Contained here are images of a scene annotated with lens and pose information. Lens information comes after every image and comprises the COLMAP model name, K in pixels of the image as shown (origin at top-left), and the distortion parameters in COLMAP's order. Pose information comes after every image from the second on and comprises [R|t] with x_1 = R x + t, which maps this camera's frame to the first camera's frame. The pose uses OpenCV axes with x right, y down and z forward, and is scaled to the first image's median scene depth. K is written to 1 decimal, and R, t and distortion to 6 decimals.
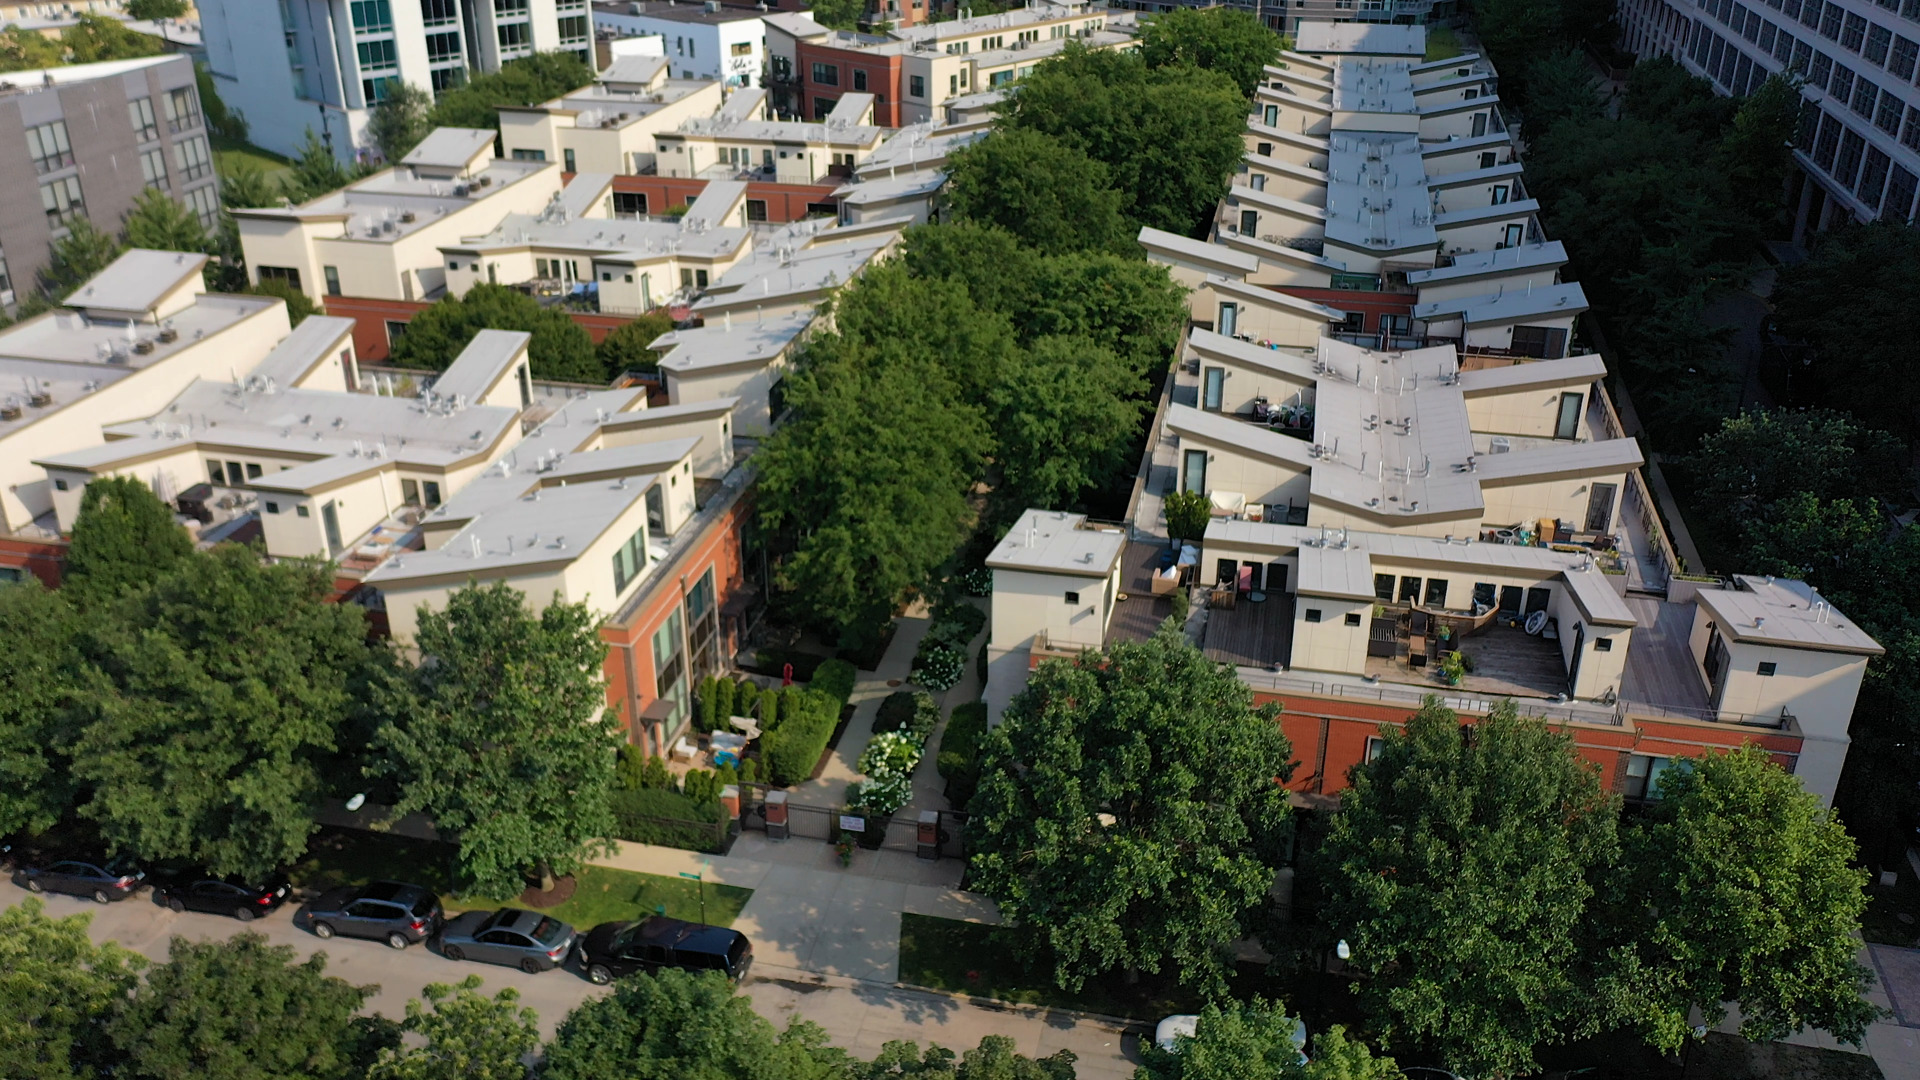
lens RADIAL K [[1567.0, 0, 960.0], [0, 1567.0, 540.0], [0, 0, 1]] dist [0.001803, 0.002383]
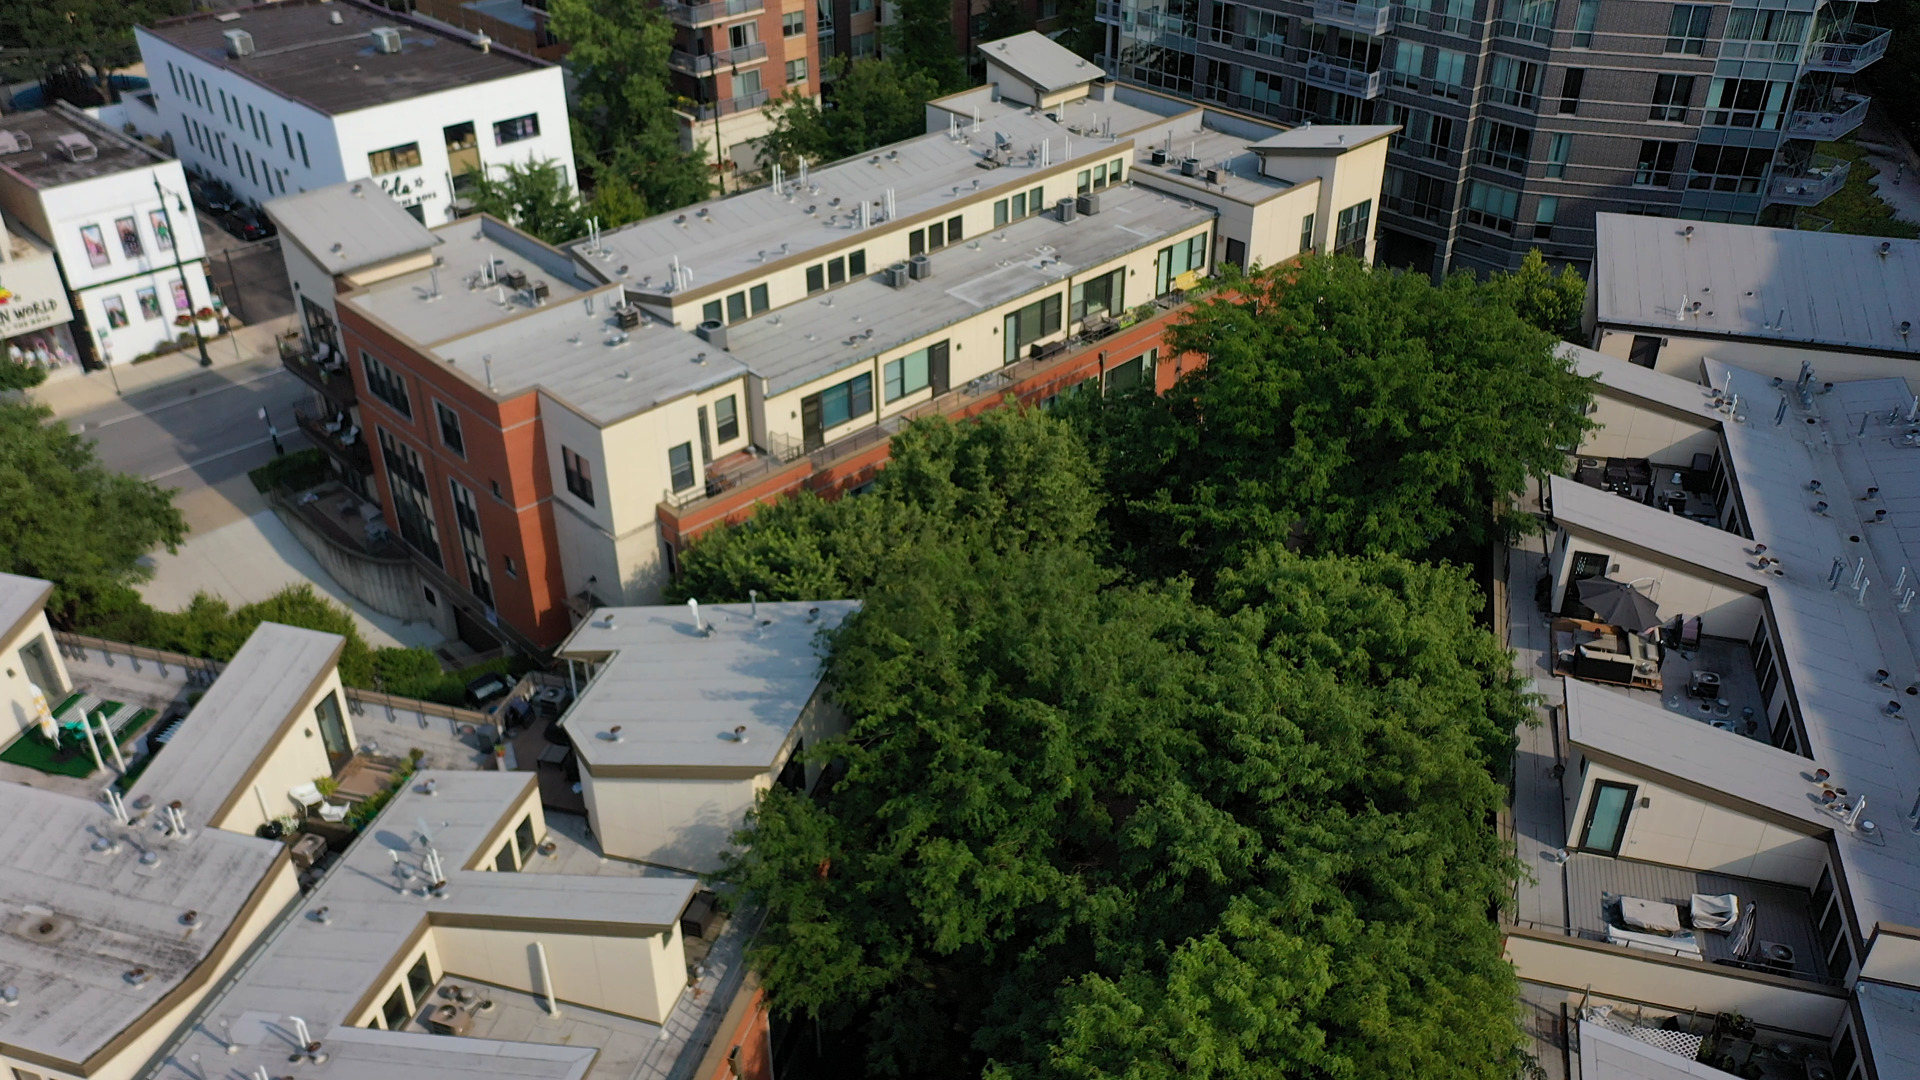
lens RADIAL K [[1567.0, 0, 960.0], [0, 1567.0, 540.0], [0, 0, 1]] dist [0.001803, 0.002383]
pose [[0.998550, 0.029298, -0.045163, 0.073597], [-0.024233, 0.993760, 0.108879, -0.295071], [0.048071, -0.107626, 0.993029, 0.593906]]
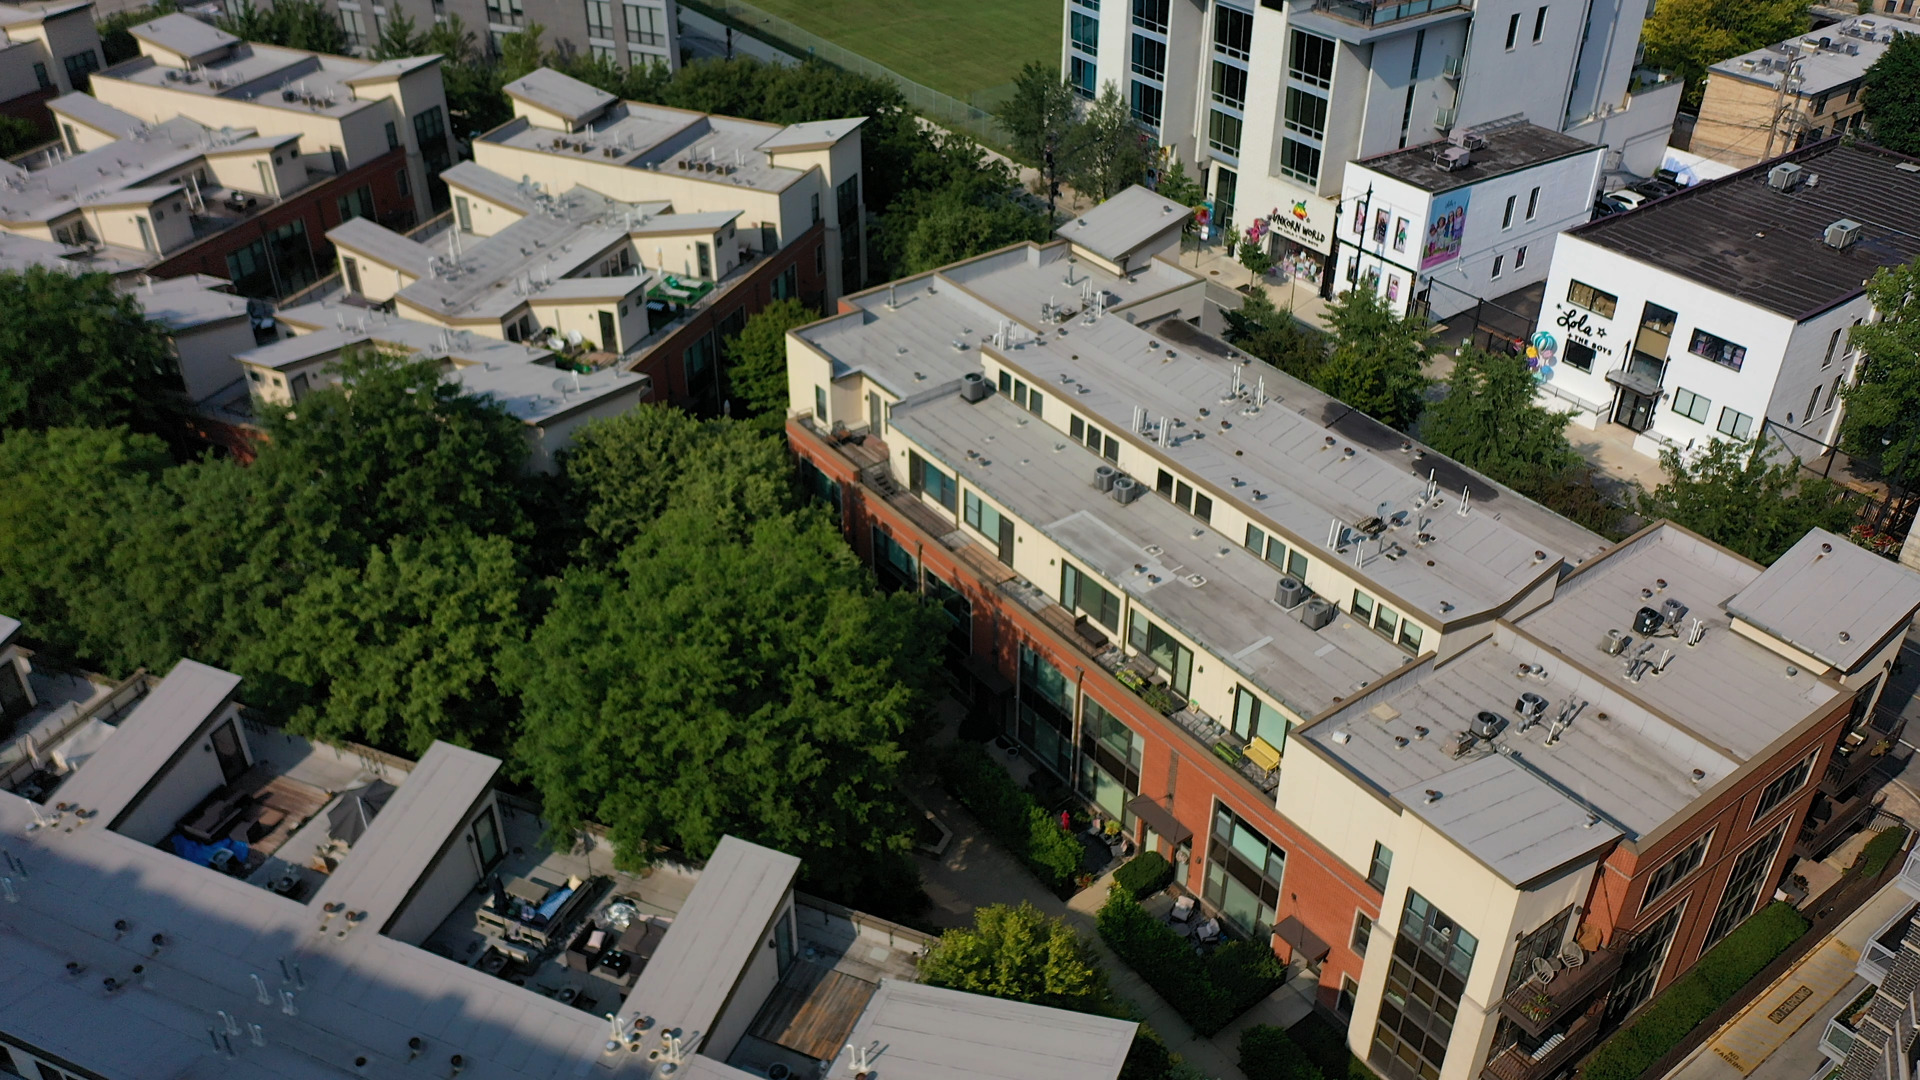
lens RADIAL K [[1567.0, 0, 960.0], [0, 1567.0, 540.0], [0, 0, 1]] dist [0.001803, 0.002383]
pose [[-0.177725, 0.551904, -0.814749, 0.397055], [-0.435919, 0.698116, 0.567987, -0.530763], [0.882263, 0.456110, 0.116513, 0.937775]]
